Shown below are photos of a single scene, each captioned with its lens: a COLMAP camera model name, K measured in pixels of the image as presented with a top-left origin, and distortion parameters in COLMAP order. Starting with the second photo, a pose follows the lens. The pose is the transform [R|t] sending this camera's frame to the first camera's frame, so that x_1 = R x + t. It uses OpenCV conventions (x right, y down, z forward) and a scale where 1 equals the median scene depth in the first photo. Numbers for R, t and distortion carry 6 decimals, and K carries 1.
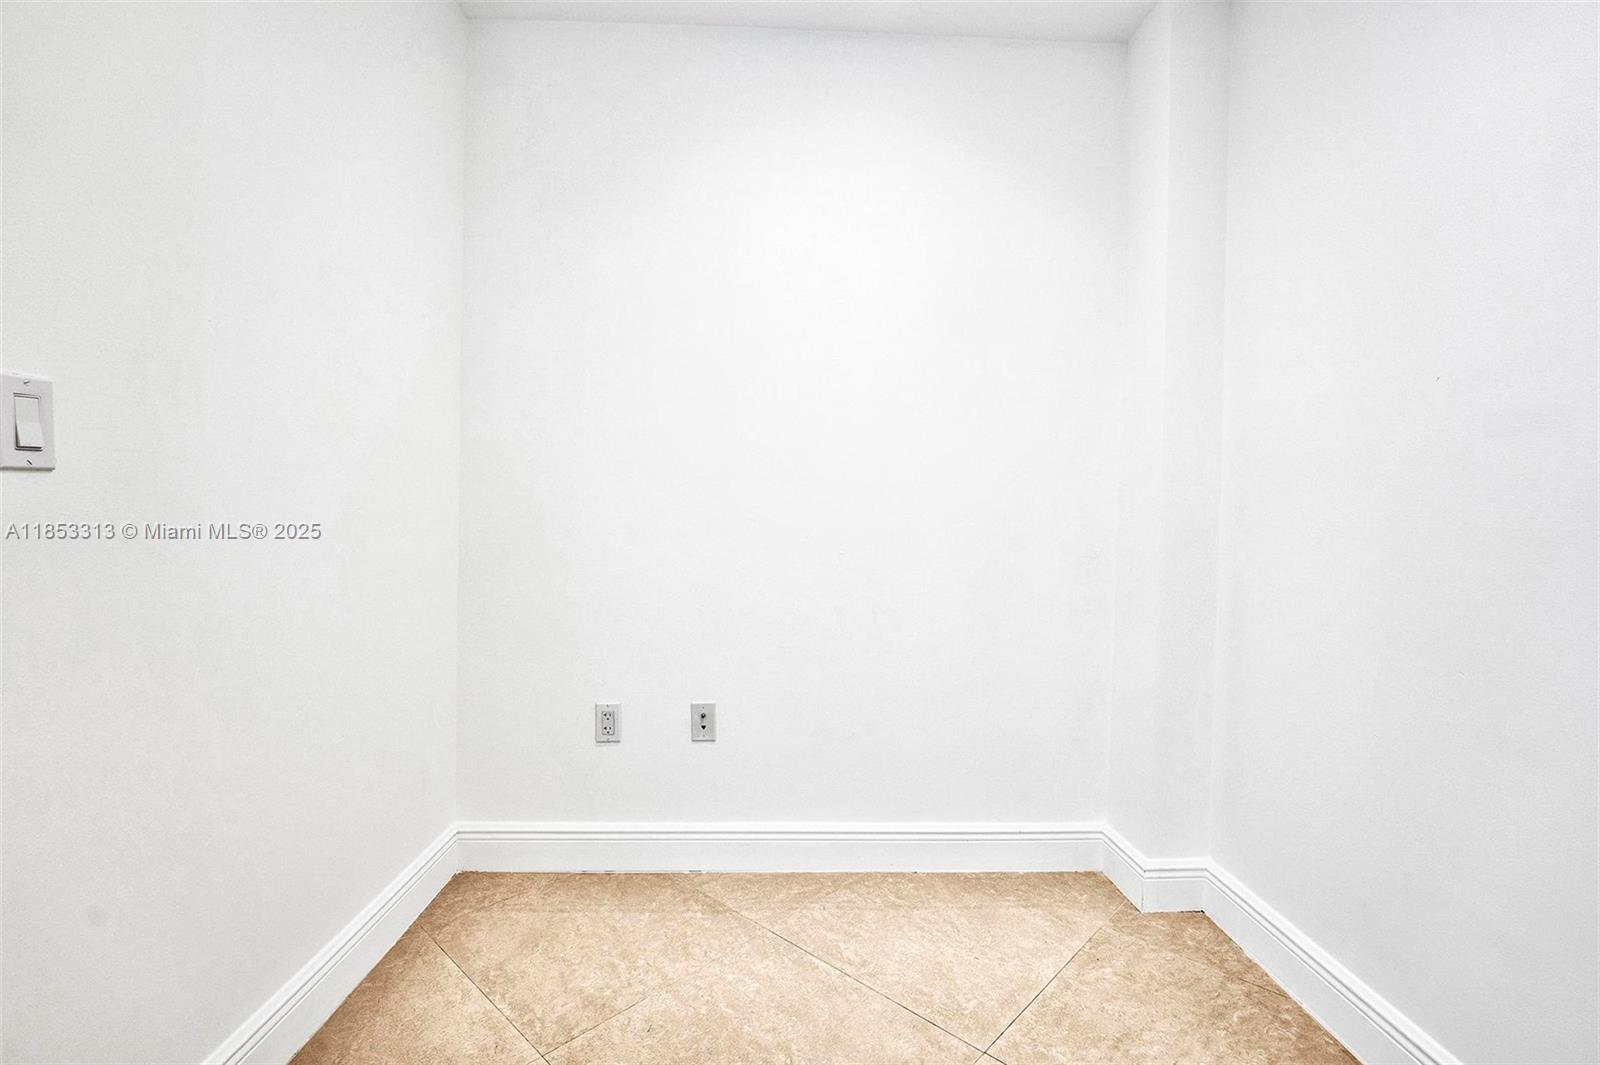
lens RADIAL K [[731.8, 0, 795.5], [0, 731.8, 533.3], [0, 0, 1]] dist [-0.014922, 0.000485]
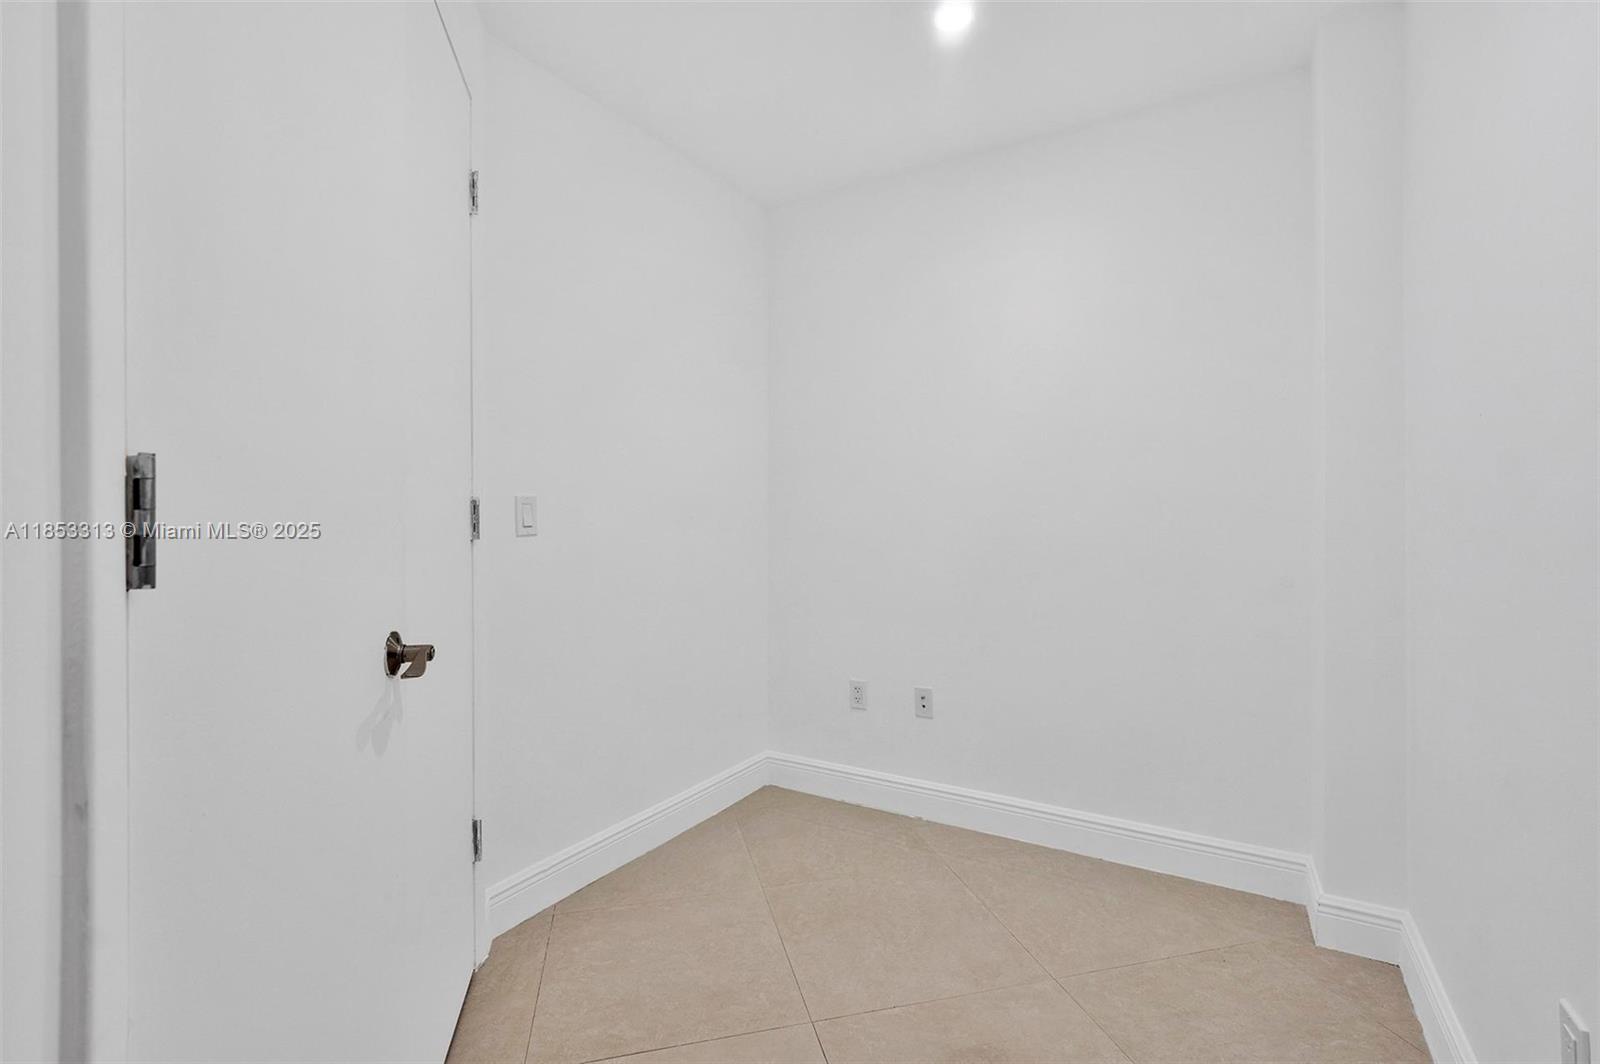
lens RADIAL K [[731.8, 0, 804.0], [0, 731.8, 530.7], [0, 0, 1]] dist [-0.014922, 0.000485]
pose [[0.844195, -0.000159, -0.536036, 0.391093], [-0.003024, 0.999983, -0.005058, -0.039584], [0.536027, 0.005891, 0.844180, -0.209818]]
